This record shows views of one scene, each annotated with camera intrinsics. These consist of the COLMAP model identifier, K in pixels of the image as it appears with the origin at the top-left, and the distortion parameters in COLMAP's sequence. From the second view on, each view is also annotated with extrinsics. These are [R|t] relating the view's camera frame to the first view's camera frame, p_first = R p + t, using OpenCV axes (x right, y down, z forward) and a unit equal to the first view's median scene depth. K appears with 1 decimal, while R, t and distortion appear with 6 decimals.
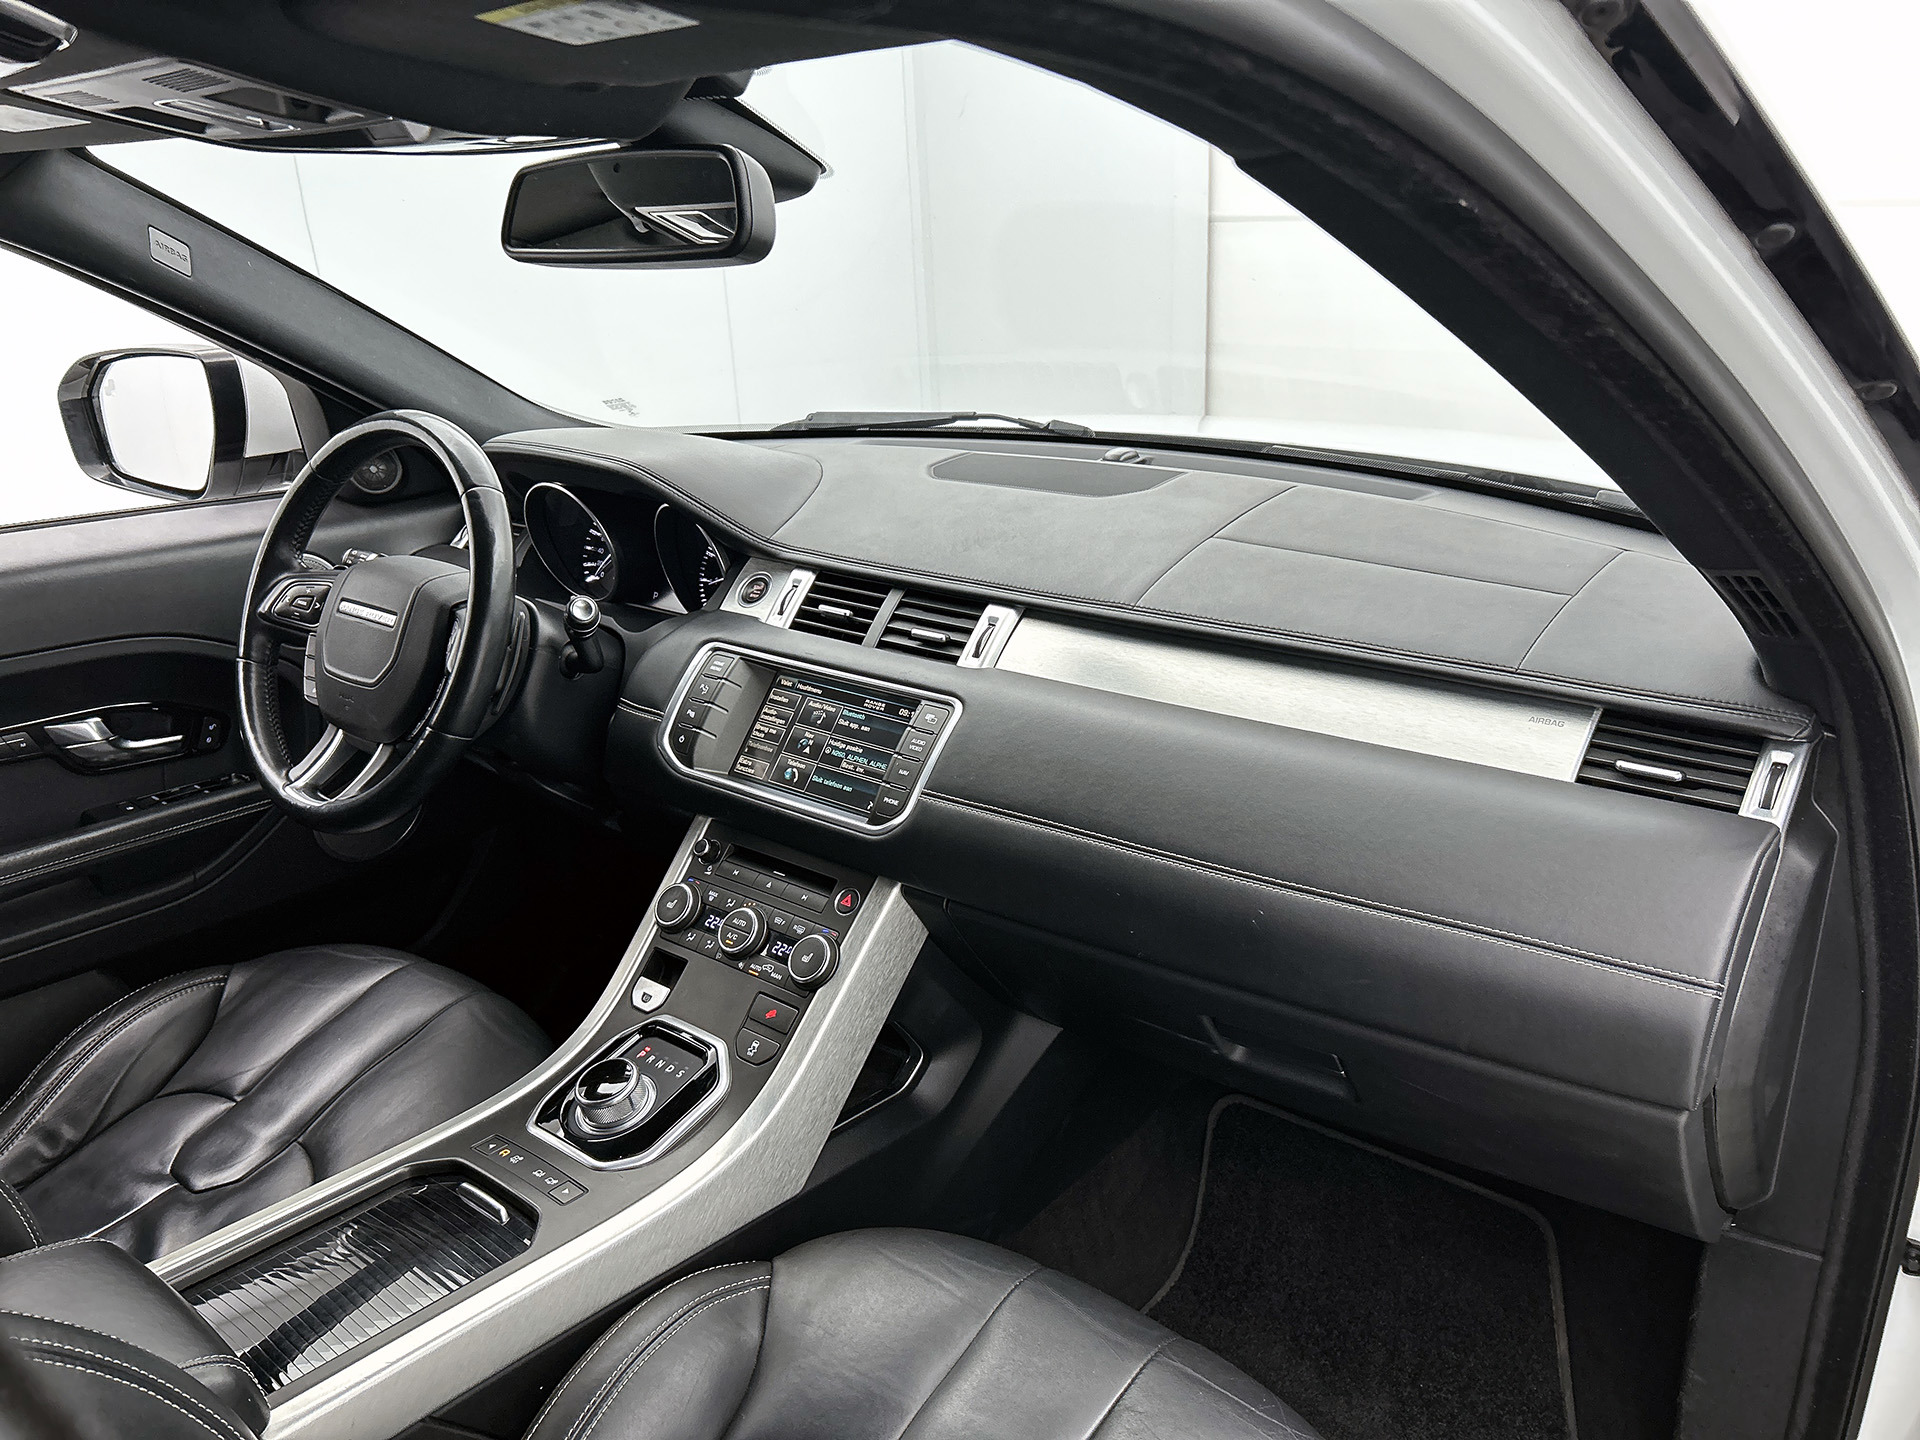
lens RADIAL K [[1454.1, 0, 972.7], [0, 1454.1, 732.8], [0, 0, 1]] dist [0.054157, -0.068285]
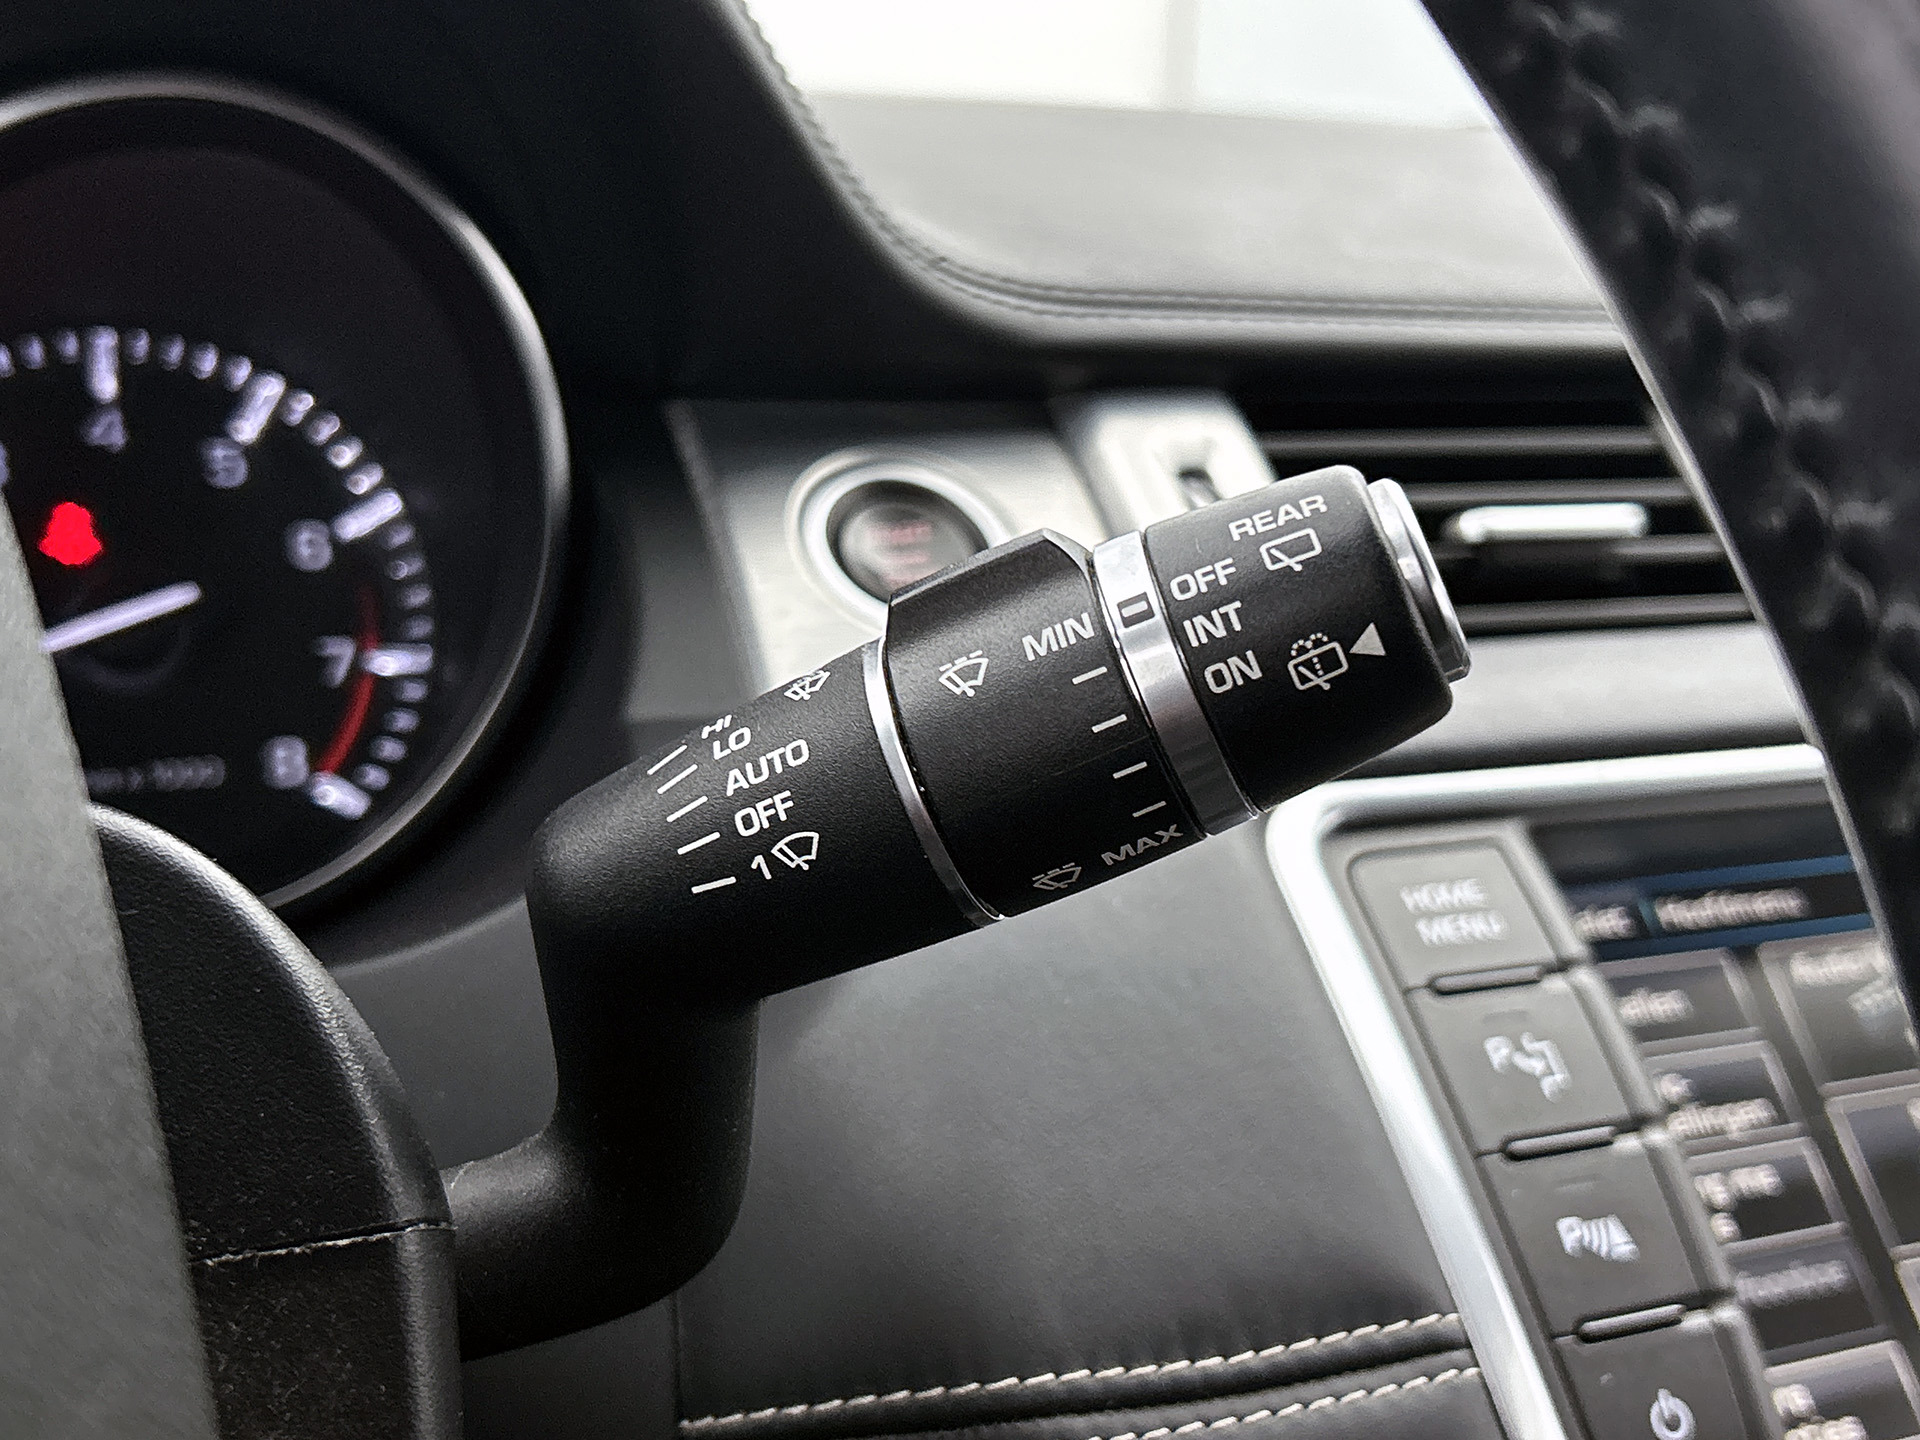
lens RADIAL K [[2390.9, 0, 970.0], [0, 2390.9, 732.3], [0, 0, 1]] dist [0.006626, 0.000000]
pose [[0.445171, -0.133336, 0.885463, -0.447250], [0.276026, 0.961132, 0.005957, -0.084851], [-0.851841, 0.241759, 0.464672, 0.962646]]
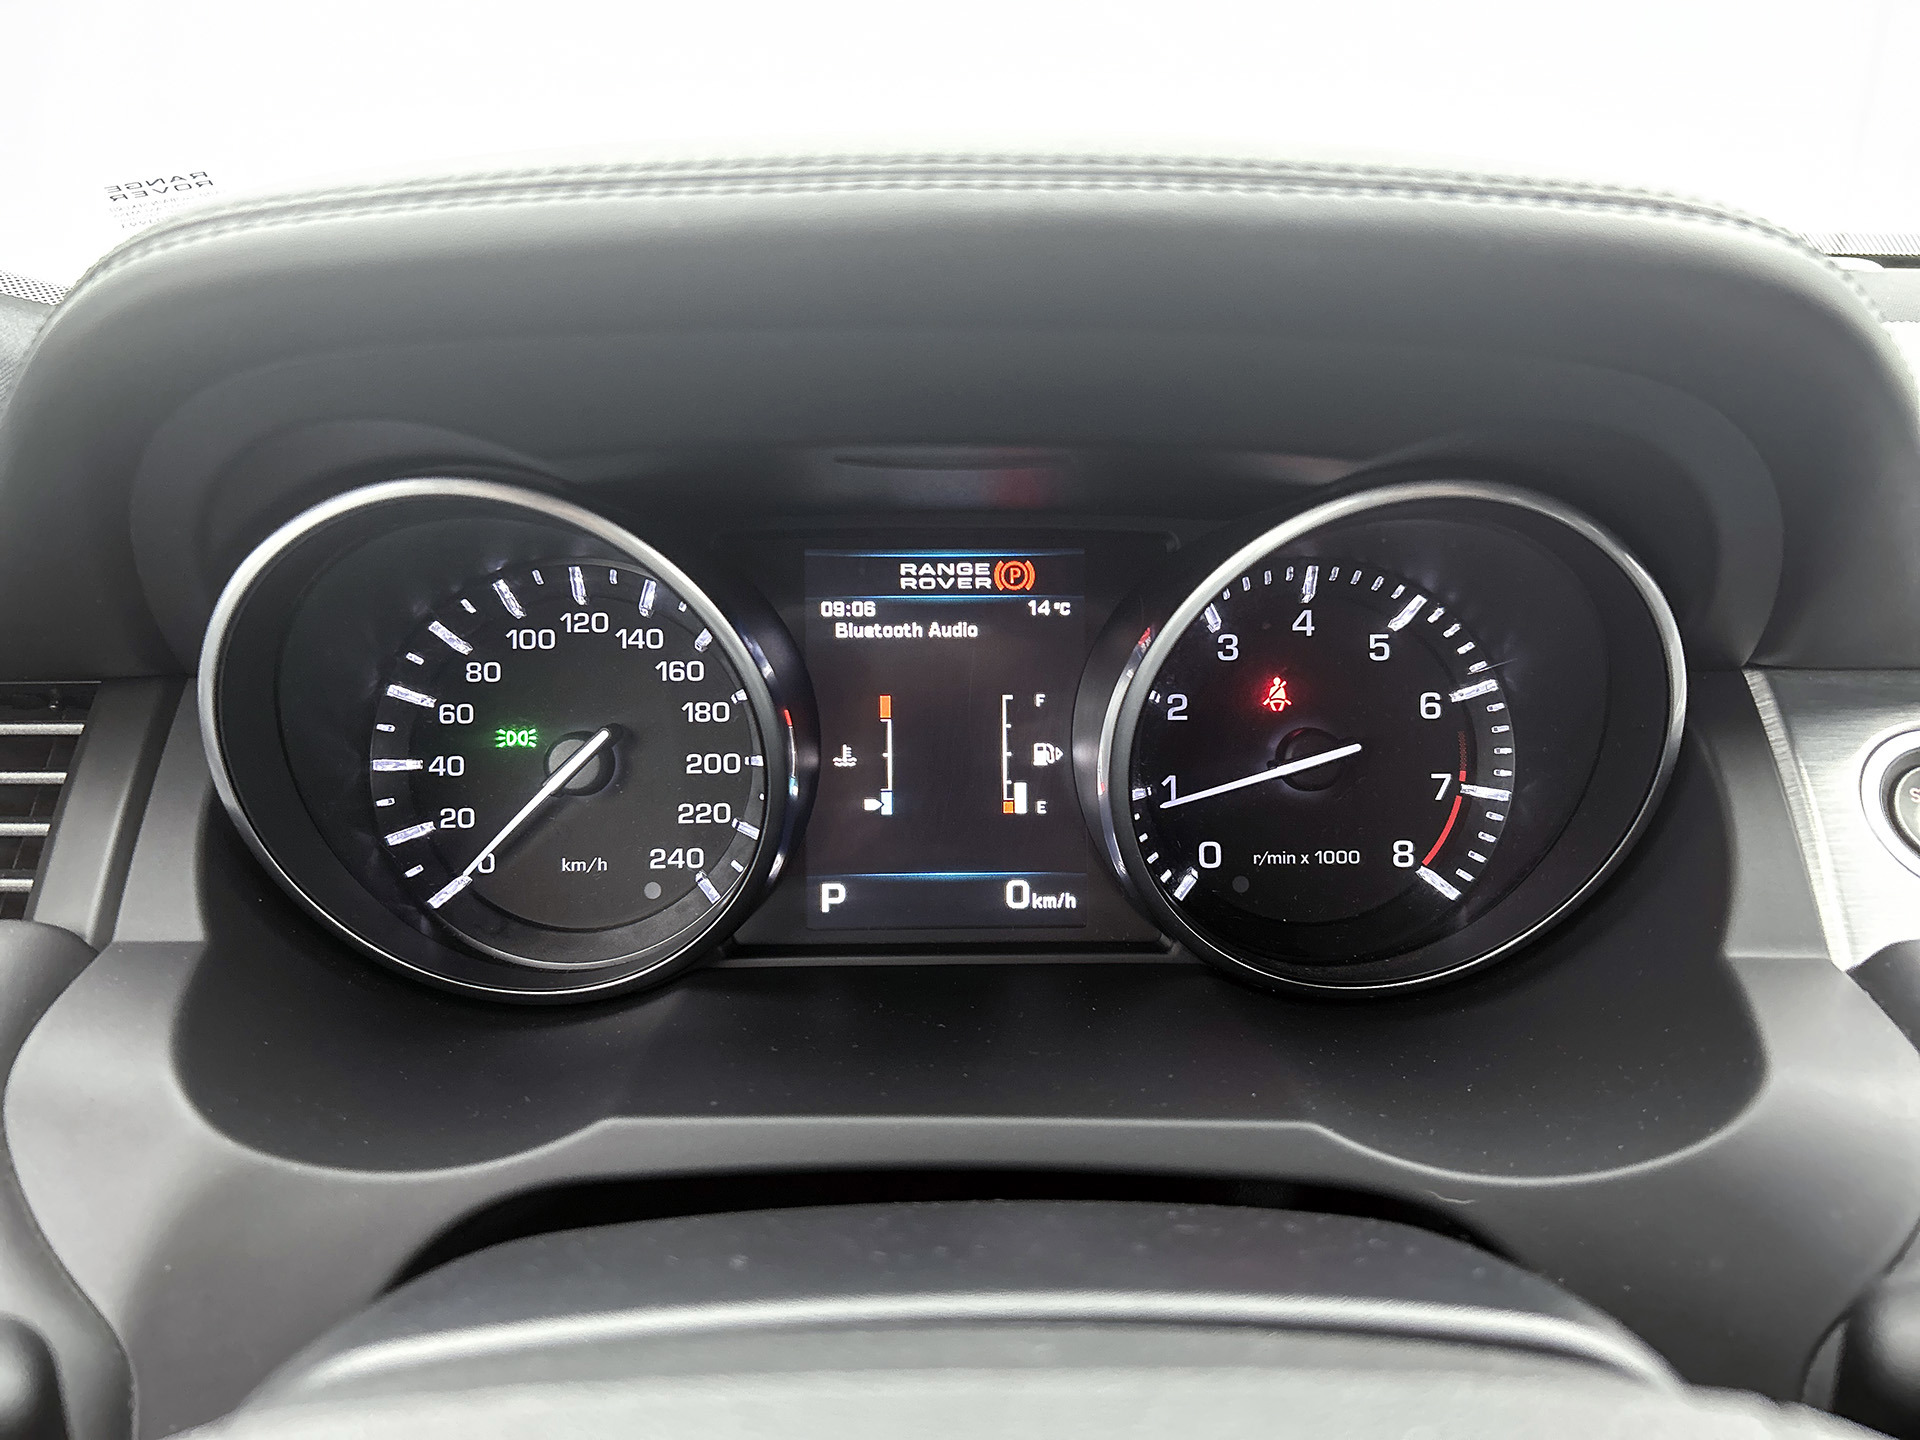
lens RADIAL K [[1454.1, 0, 966.9], [0, 1454.1, 732.0], [0, 0, 1]] dist [0.054157, -0.068285]
pose [[0.764189, -0.199400, 0.613396, -0.446977], [0.199078, 0.977499, 0.069744, -0.173322], [-0.613501, 0.068817, 0.786690, 1.015879]]
